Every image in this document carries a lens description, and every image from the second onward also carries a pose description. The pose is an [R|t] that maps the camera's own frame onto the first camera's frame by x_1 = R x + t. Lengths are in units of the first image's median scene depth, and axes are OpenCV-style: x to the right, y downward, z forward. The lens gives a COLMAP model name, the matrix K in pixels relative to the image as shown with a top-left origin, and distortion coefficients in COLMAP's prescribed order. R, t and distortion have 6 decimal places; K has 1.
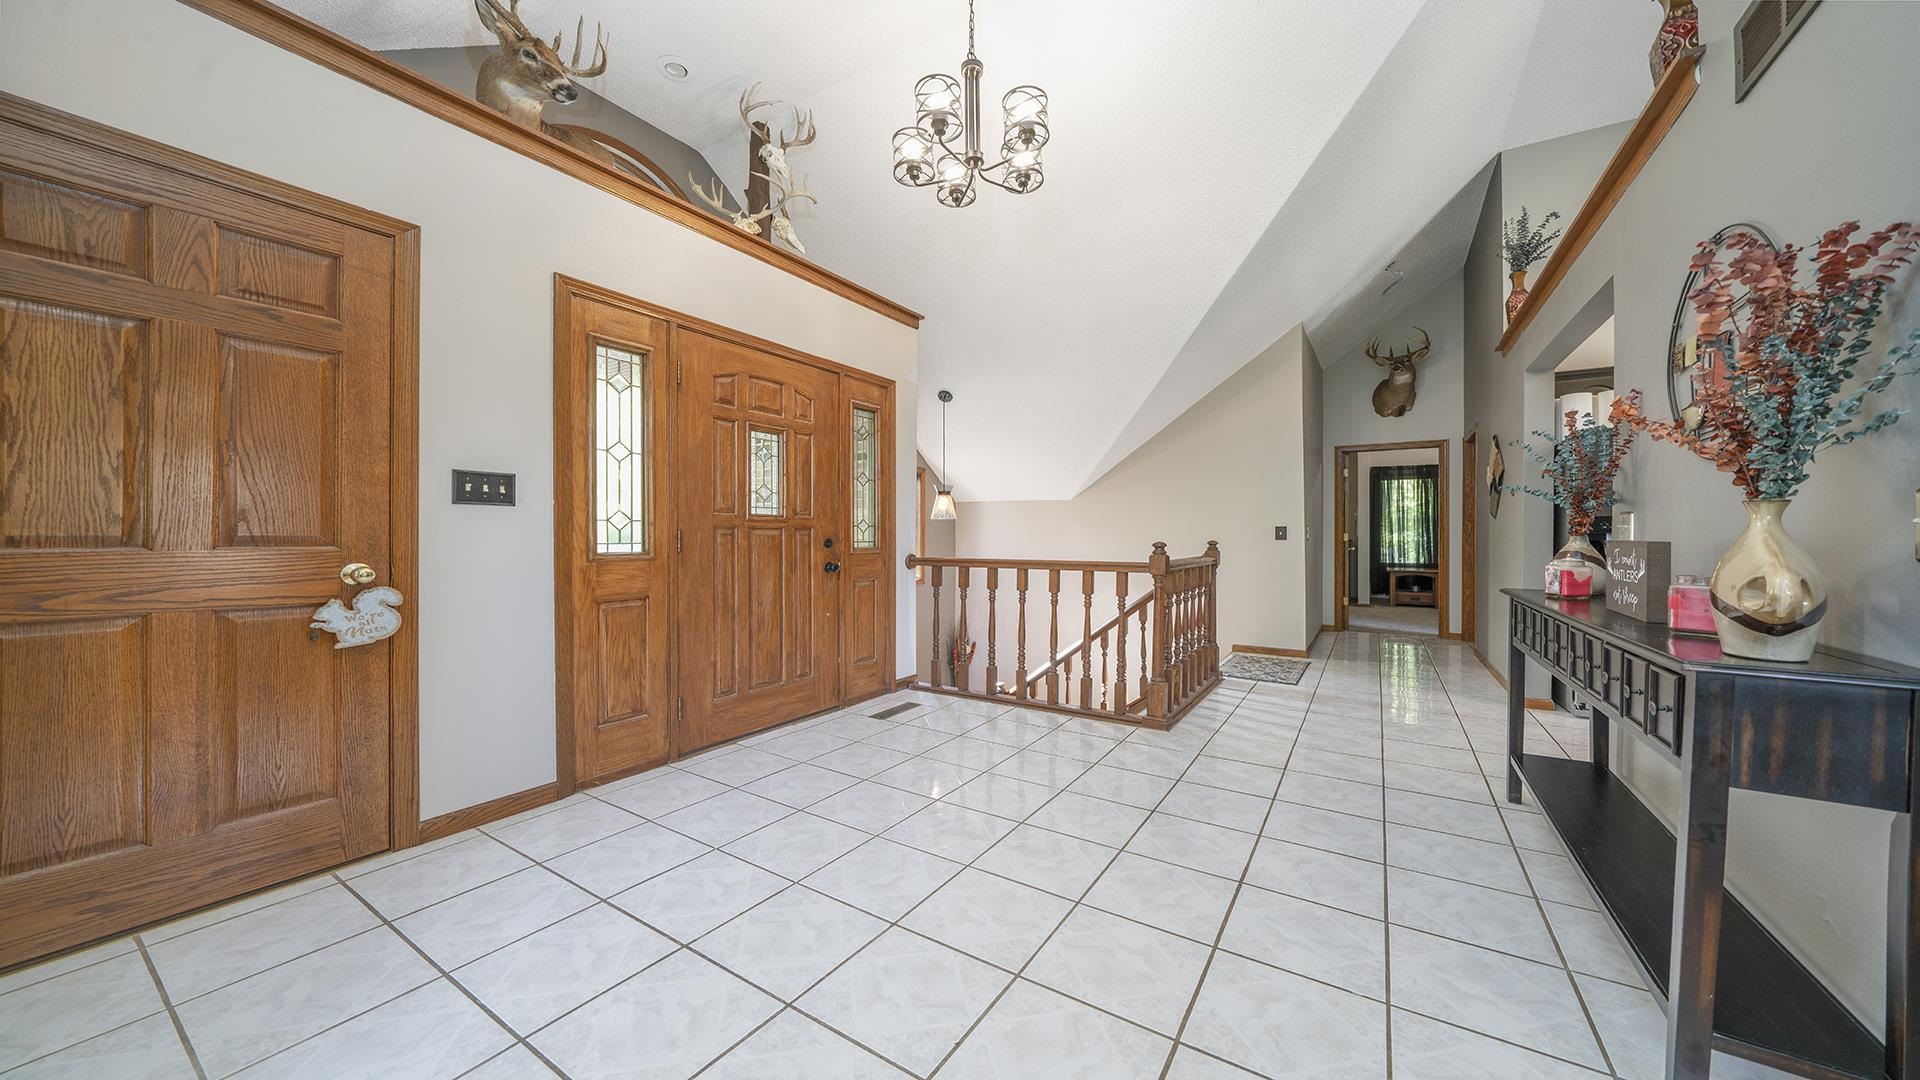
lens RADIAL K [[652.9, 0, 960.1], [0, 652.9, 540.6], [0, 0, 1]] dist [-0.007738, 0.000802]
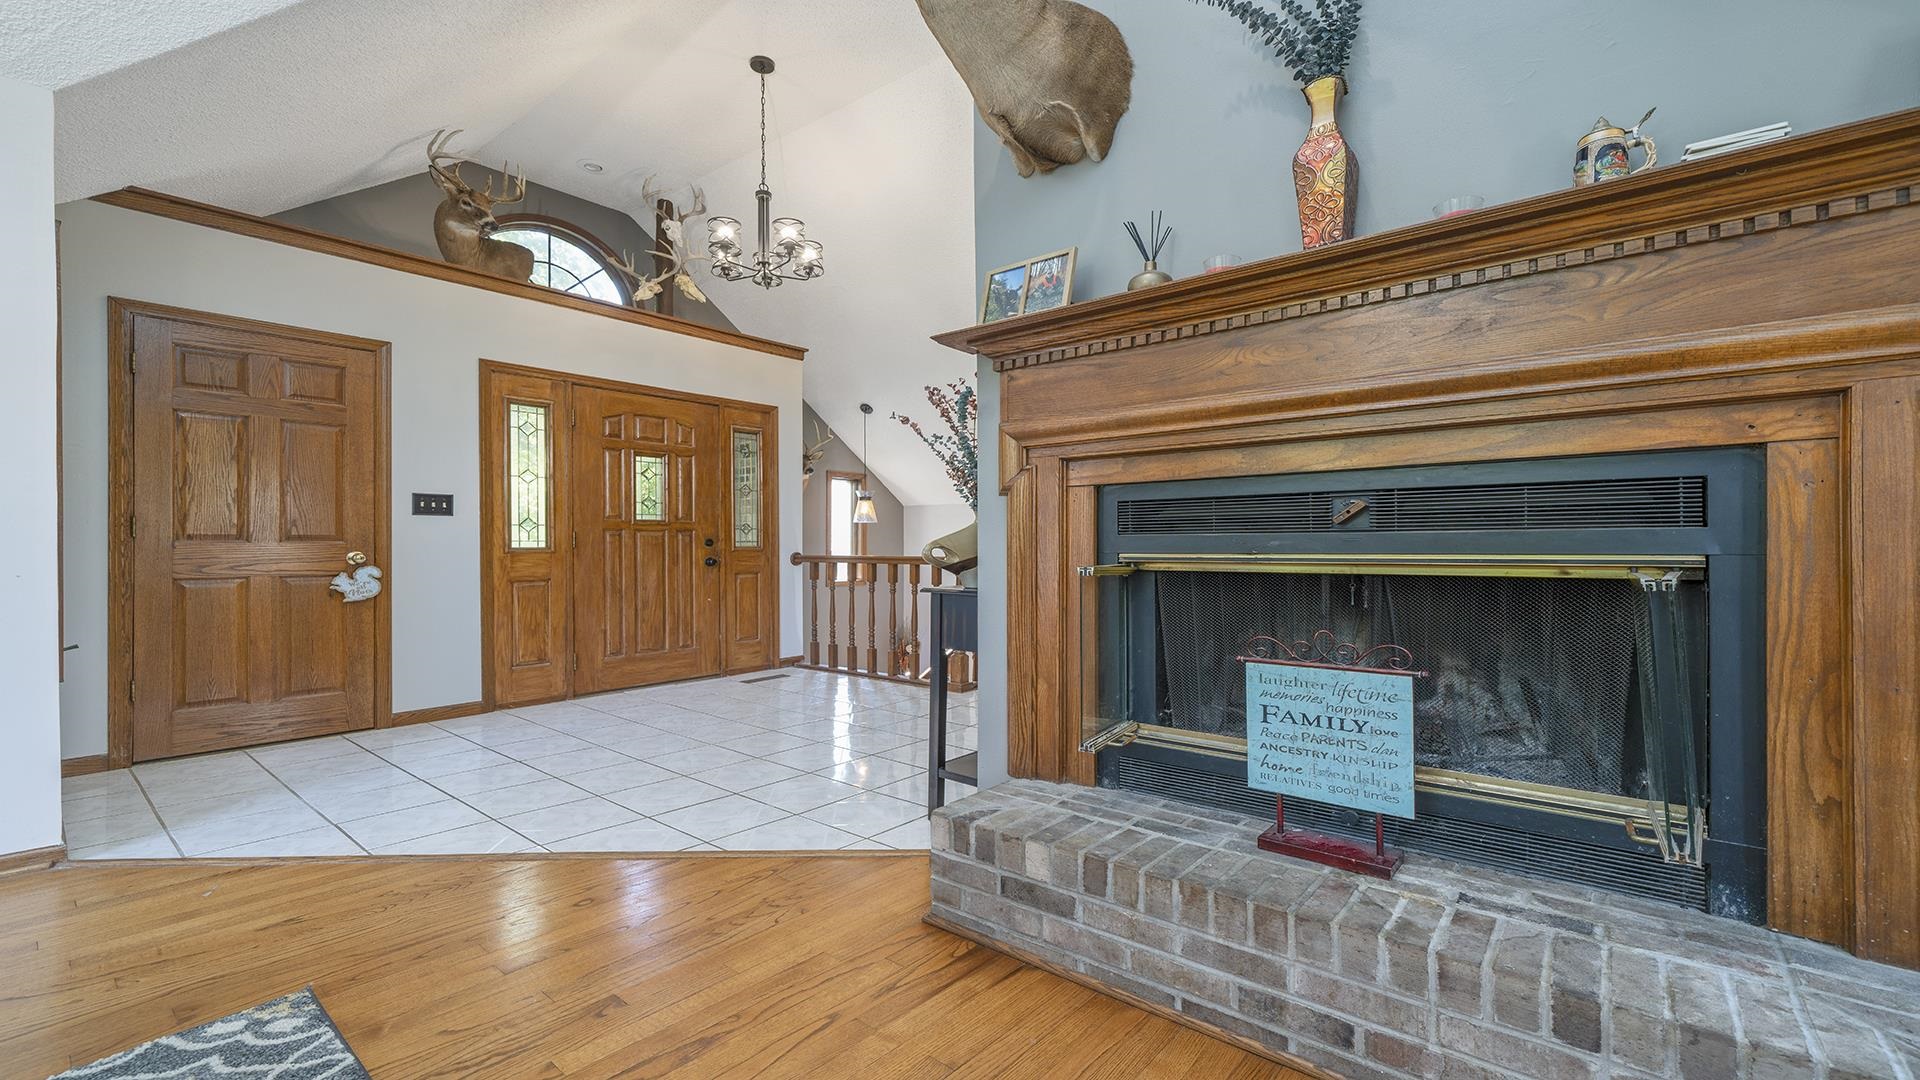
lens RADIAL K [[789.9, 0, 966.5], [0, 789.9, 549.6], [0, 0, 1]] dist [-0.002133, -0.000301]
pose [[0.993736, -0.002685, -0.111725, 0.544691], [0.002799, 0.999996, 0.000867, 0.020971], [0.111722, -0.001174, 0.993739, -0.532359]]
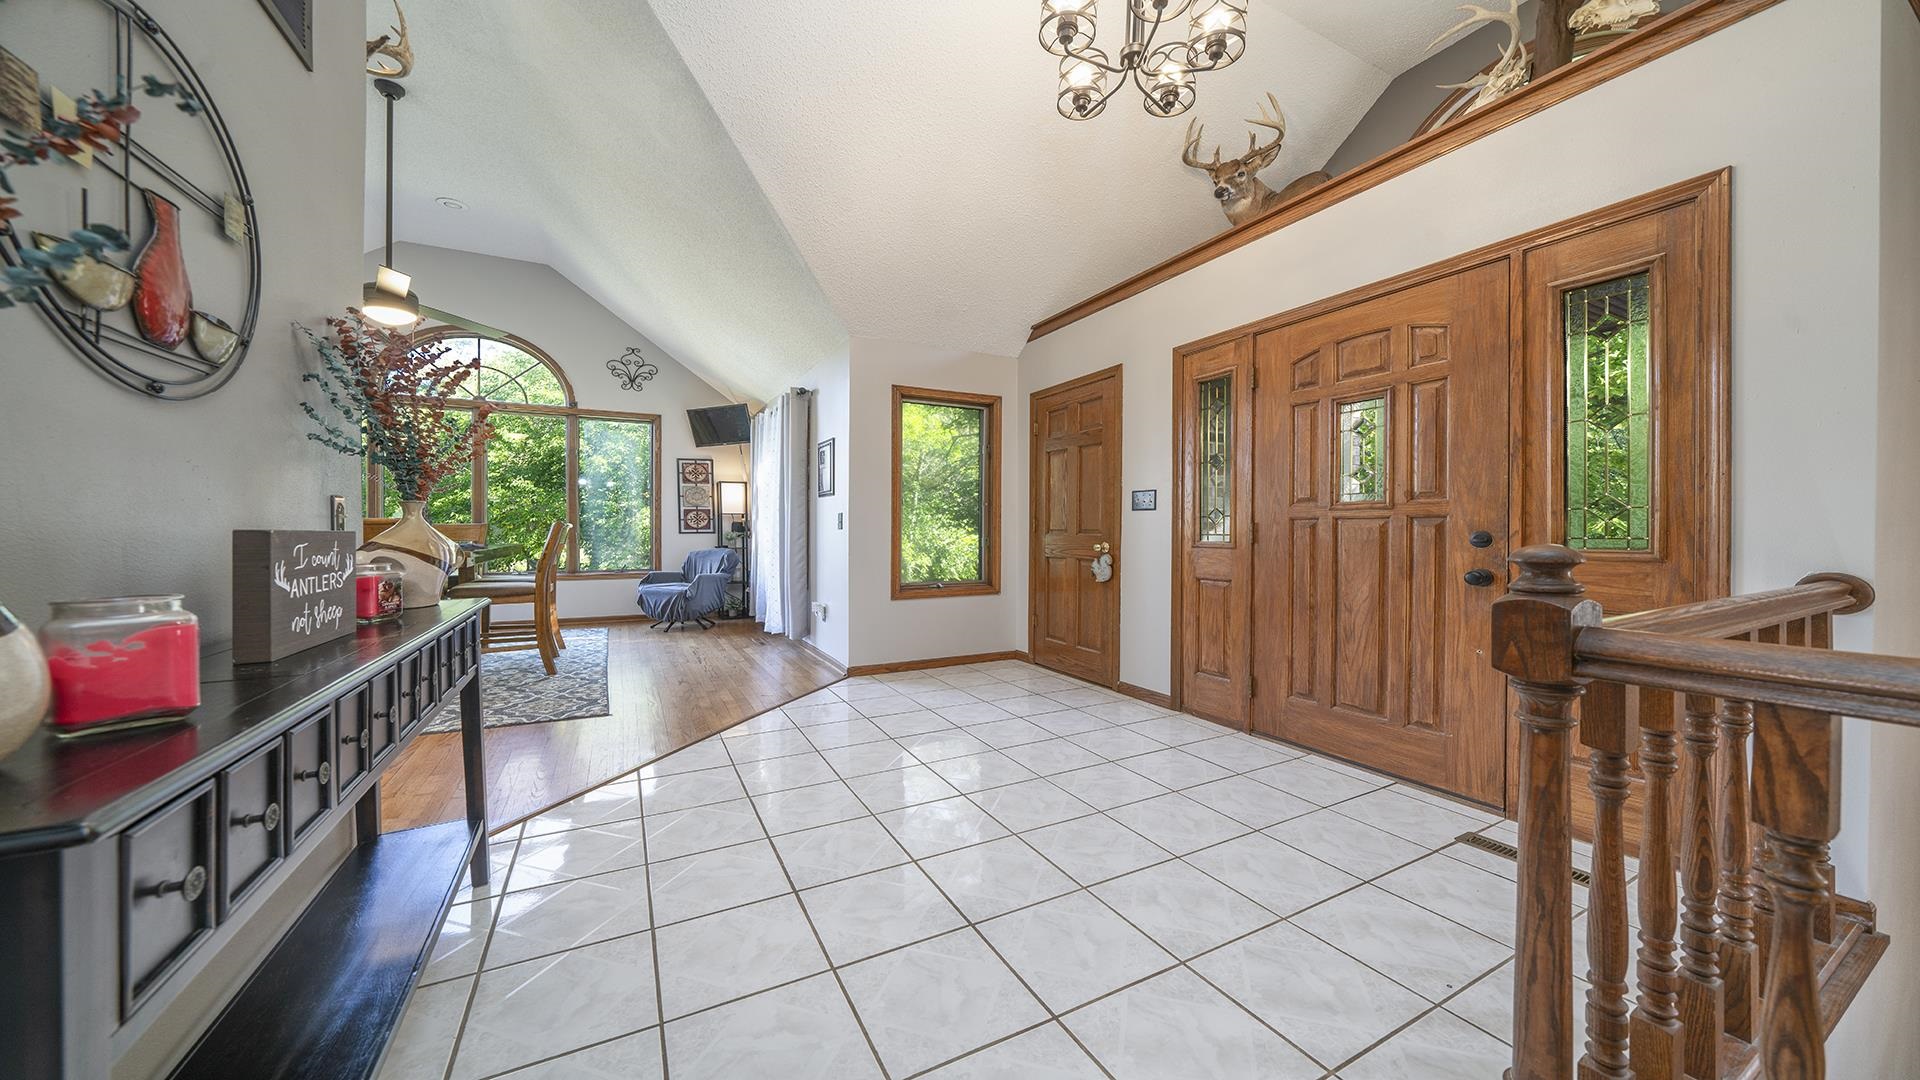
lens RADIAL K [[652.9, 0, 957.5], [0, 652.9, 528.9], [0, 0, 1]] dist [-0.007738, 0.000802]
pose [[-0.498708, -0.003082, -0.866764, 0.710477], [-0.007462, 0.999972, 0.000738, -0.003230], [0.866738, 0.006836, -0.498717, 1.047368]]
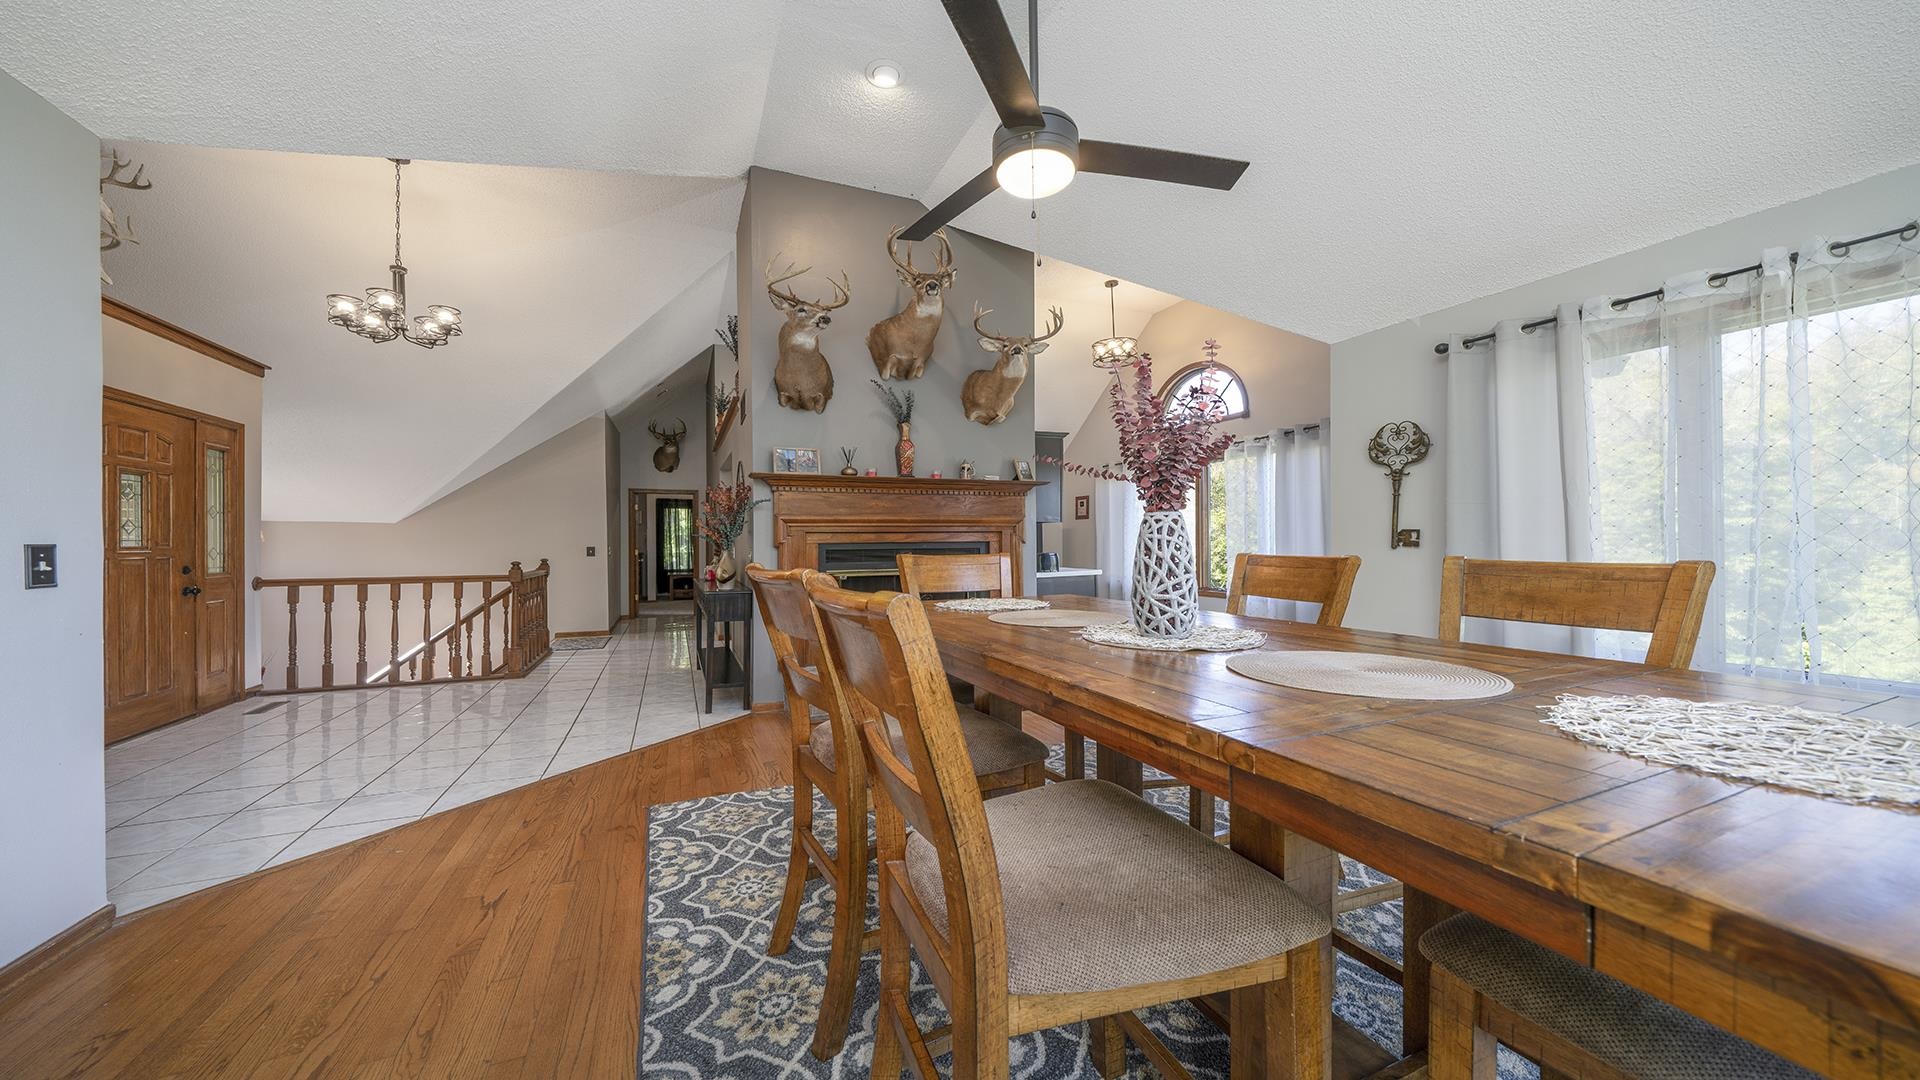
lens RADIAL K [[652.9, 0, 967.2], [0, 652.9, 539.0], [0, 0, 1]] dist [-0.007738, 0.000802]
pose [[0.546622, 0.001810, 0.837377, -0.480438], [0.011286, 0.999891, -0.009529, -0.028899], [-0.837303, 0.014660, 0.546542, -0.899710]]
